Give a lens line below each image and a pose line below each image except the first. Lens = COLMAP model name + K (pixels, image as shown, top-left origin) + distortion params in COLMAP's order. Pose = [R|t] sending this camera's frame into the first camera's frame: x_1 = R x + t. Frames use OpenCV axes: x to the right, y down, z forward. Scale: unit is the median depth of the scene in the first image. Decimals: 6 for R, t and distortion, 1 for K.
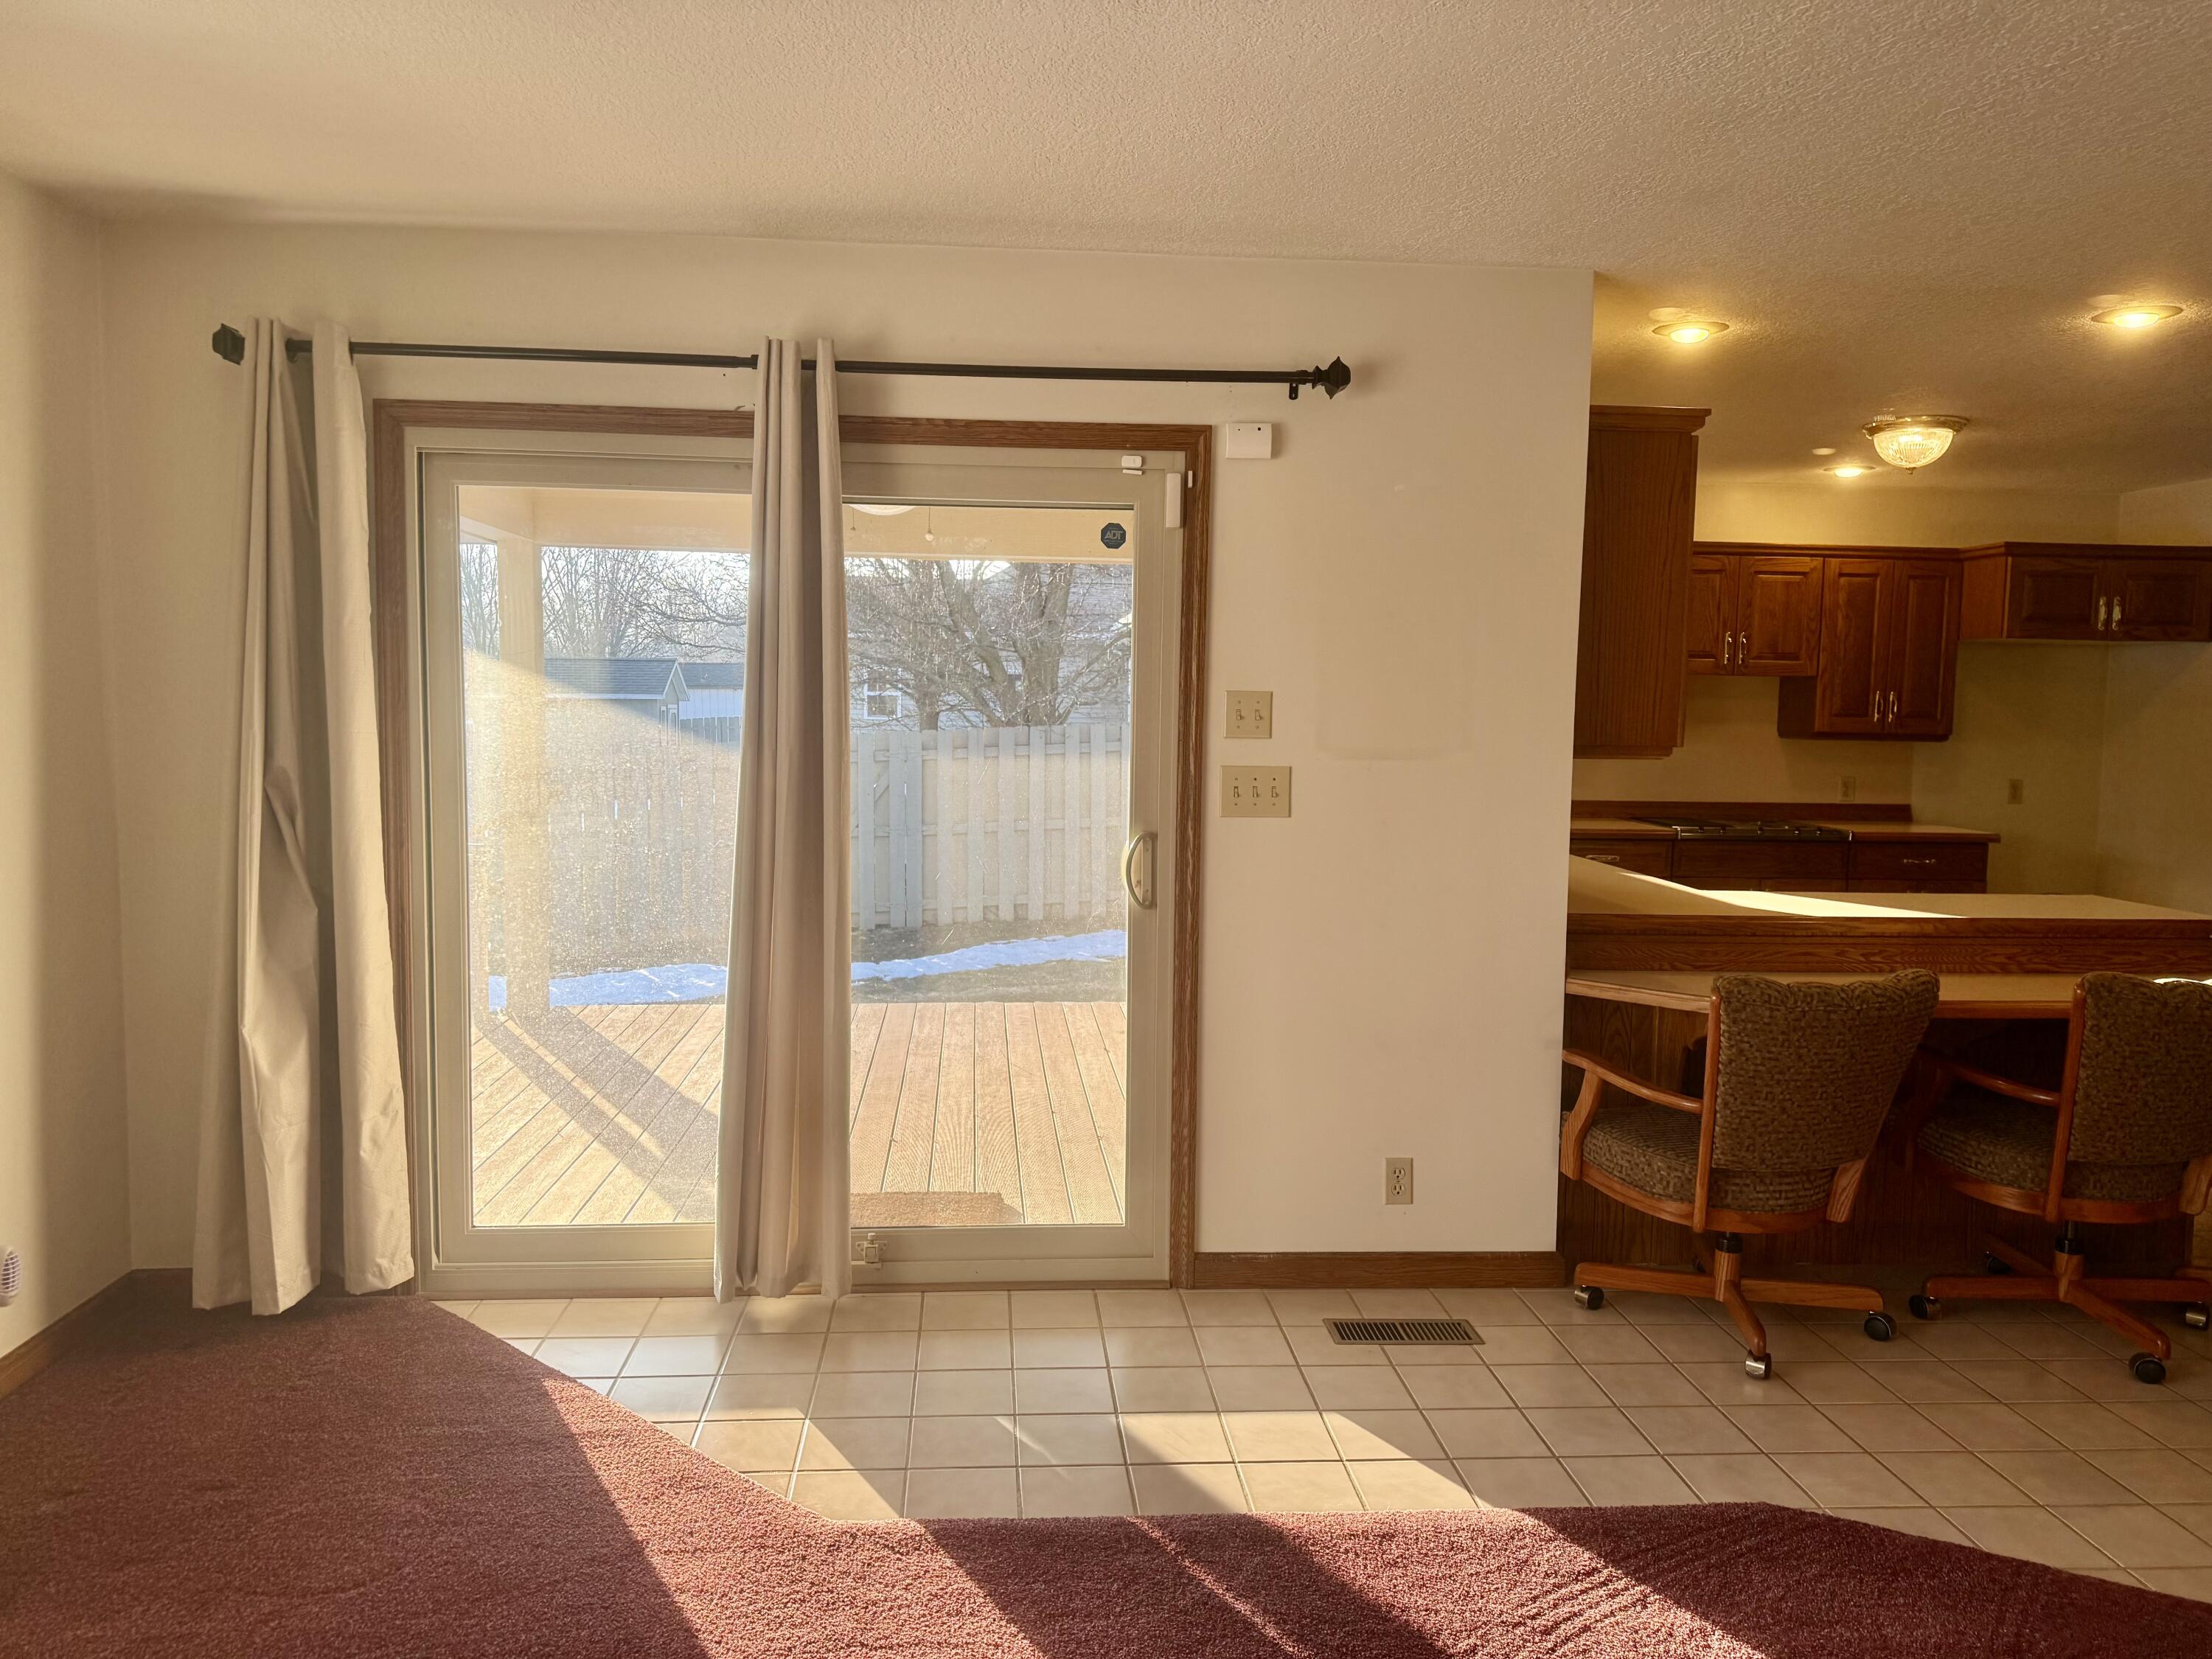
lens RADIAL K [[1566.3, 0, 1106.0], [0, 1566.3, 829.5], [0, 0, 1]] dist [0.012206, 0.002259]
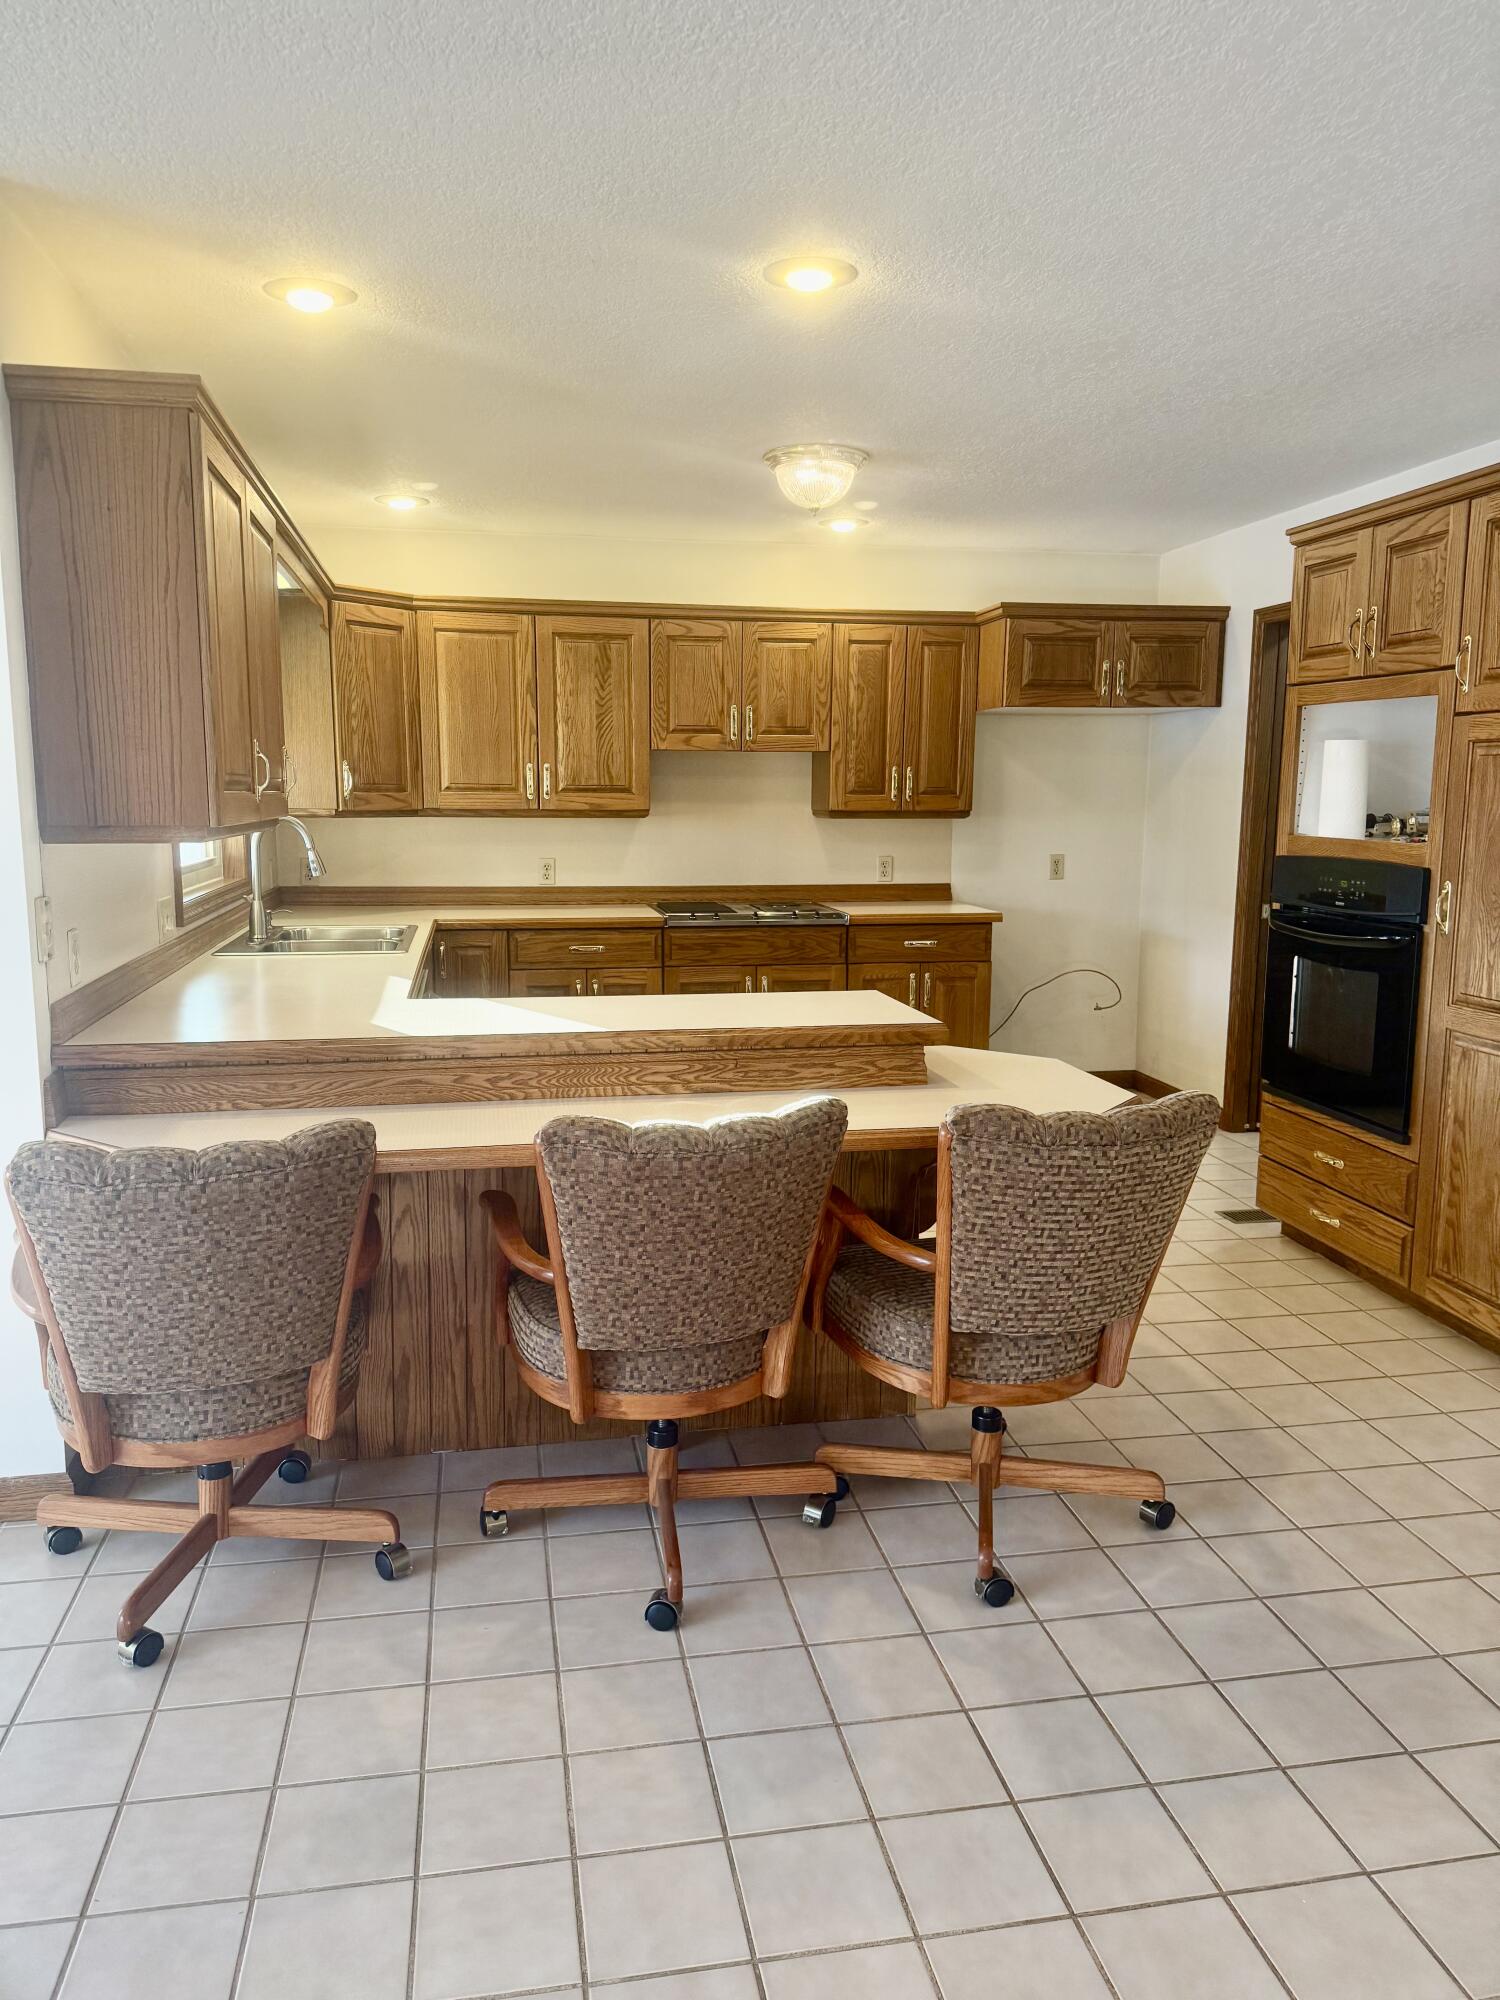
lens RADIAL K [[1374.2, 0, 750.0], [0, 1374.2, 1000.0], [0, 0, 1]] dist [0.053925, -0.007009]
pose [[0.996171, -0.031335, 0.081622, 0.344418], [0.025961, 0.997476, 0.066087, -0.003630], [-0.083487, -0.063715, 0.994470, 0.170965]]
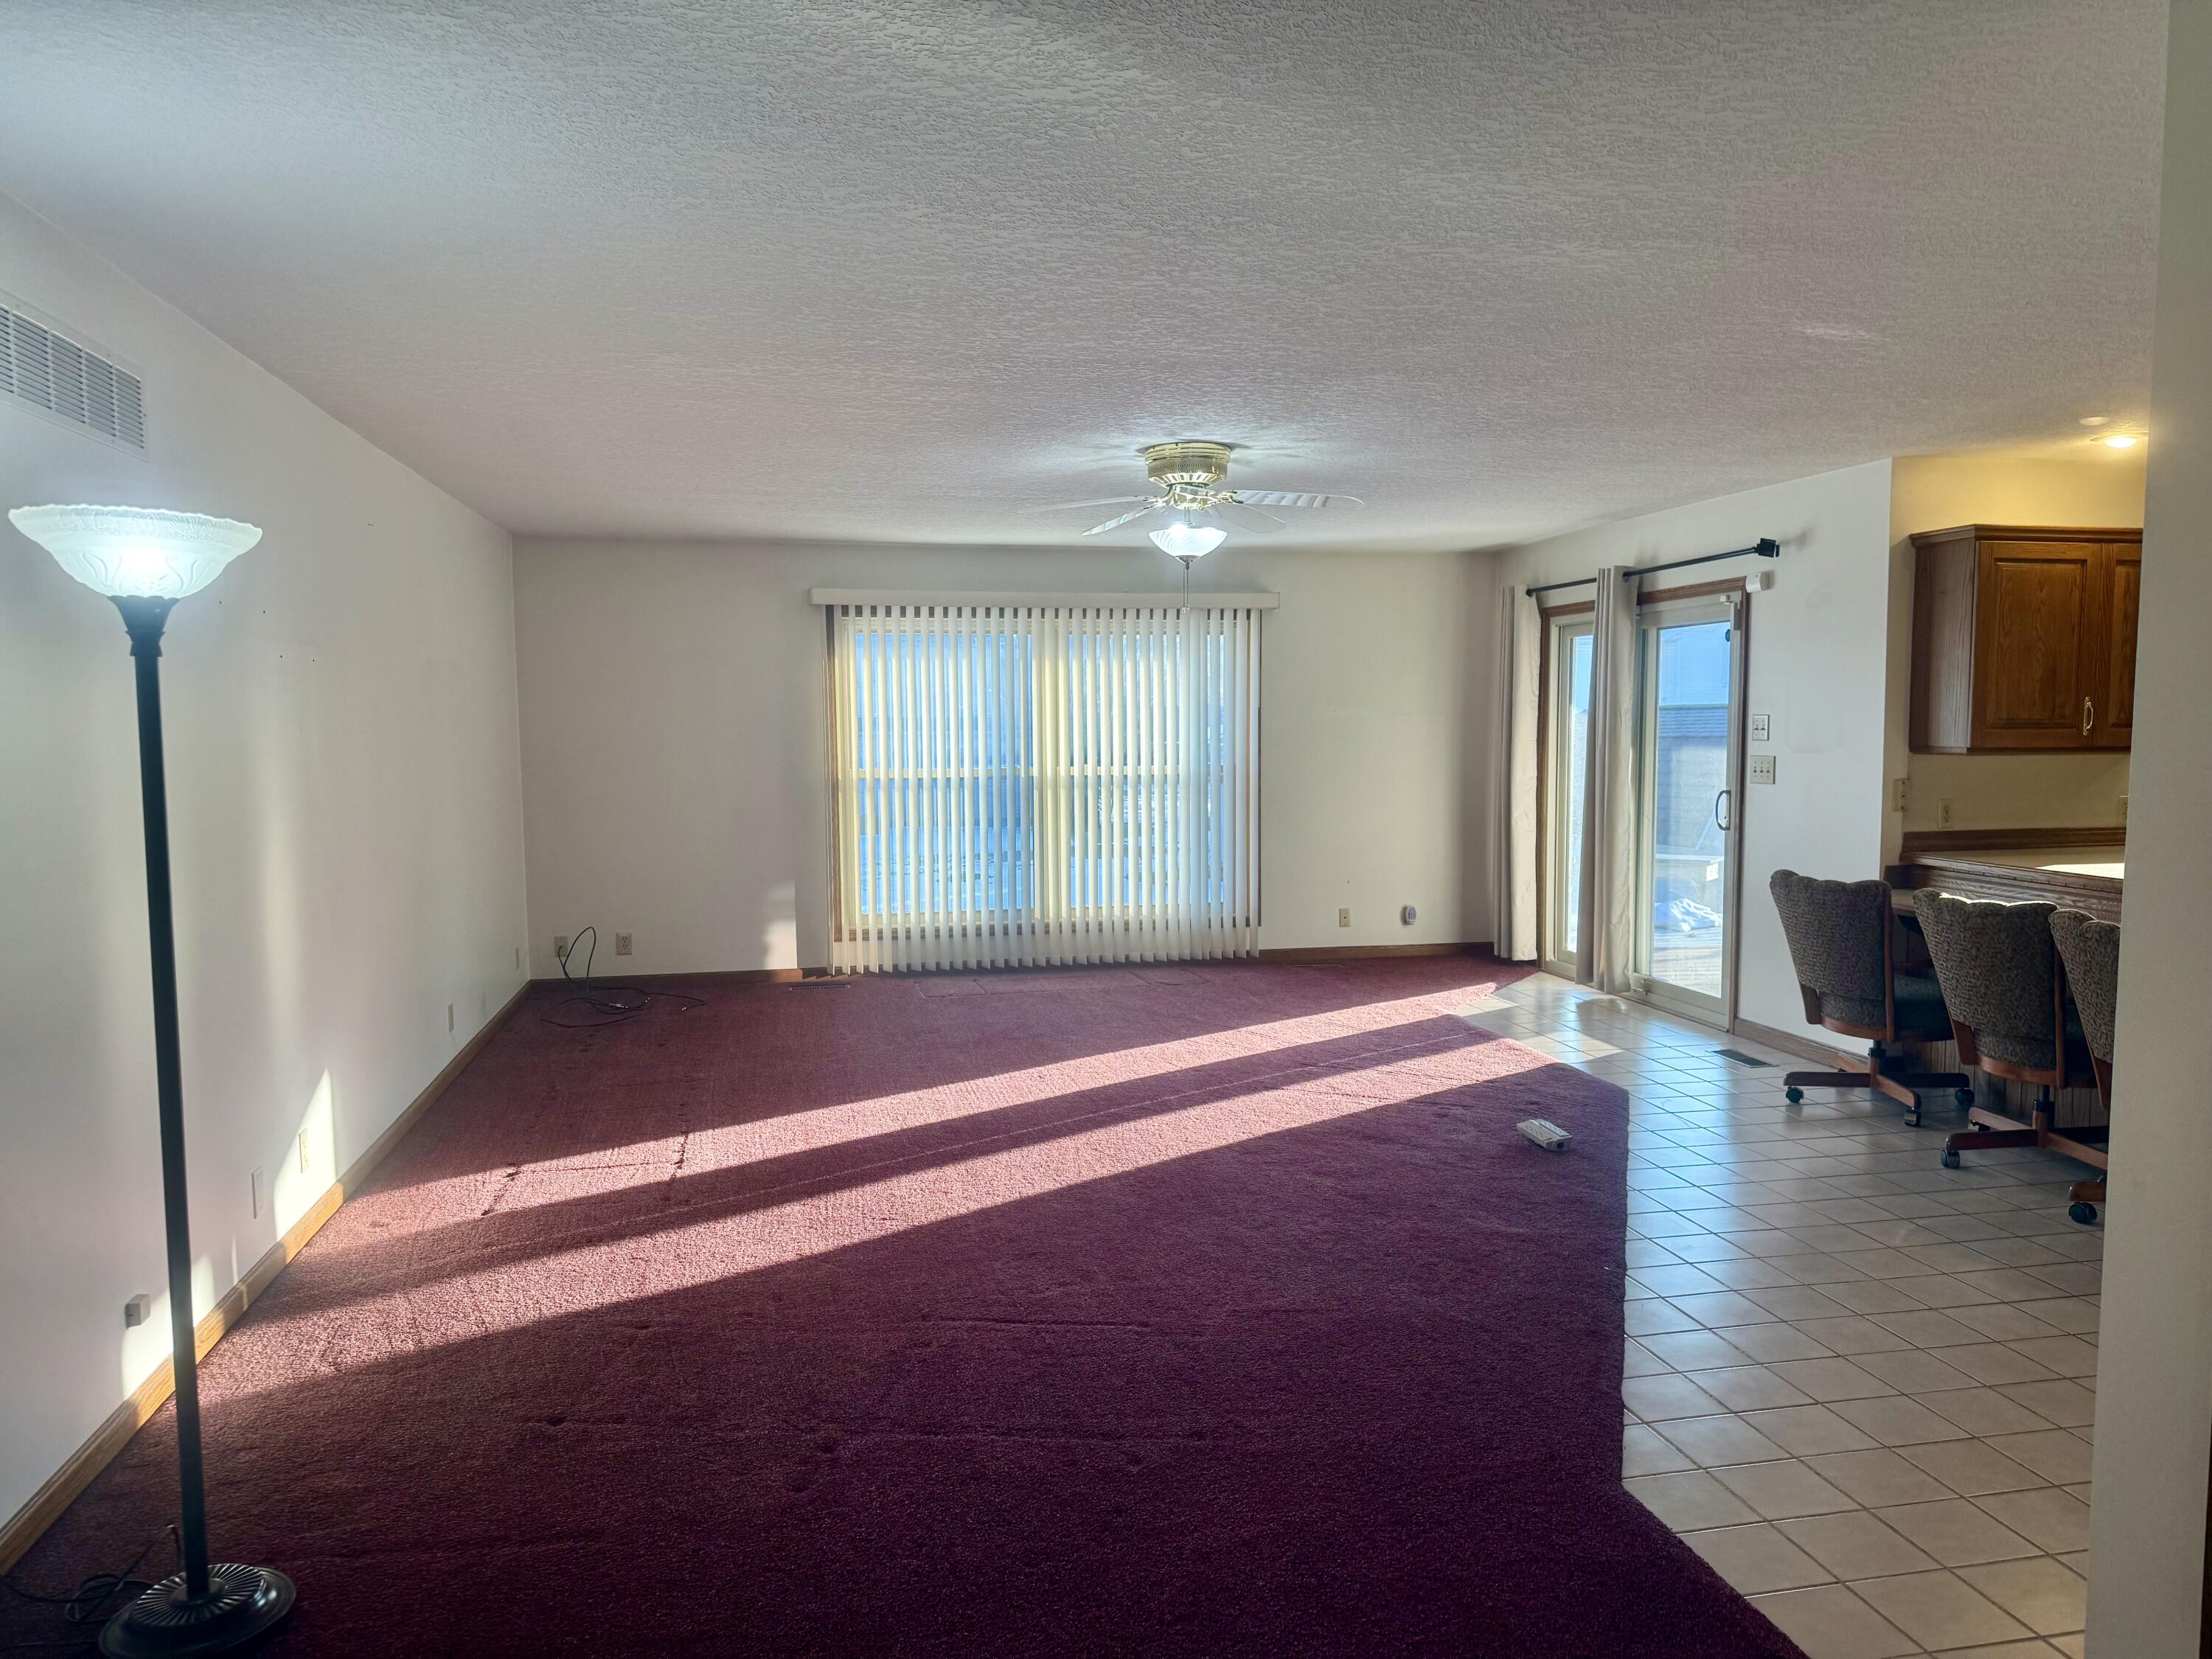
lens RADIAL K [[1566.3, 0, 1106.0], [0, 1566.3, 829.5], [0, 0, 1]] dist [0.012206, 0.002259]
pose [[0.112791, 0.059551, -0.991833, 1.811882], [-0.078791, 0.995595, 0.050817, 0.012413], [0.990490, 0.072416, 0.116987, 0.021854]]
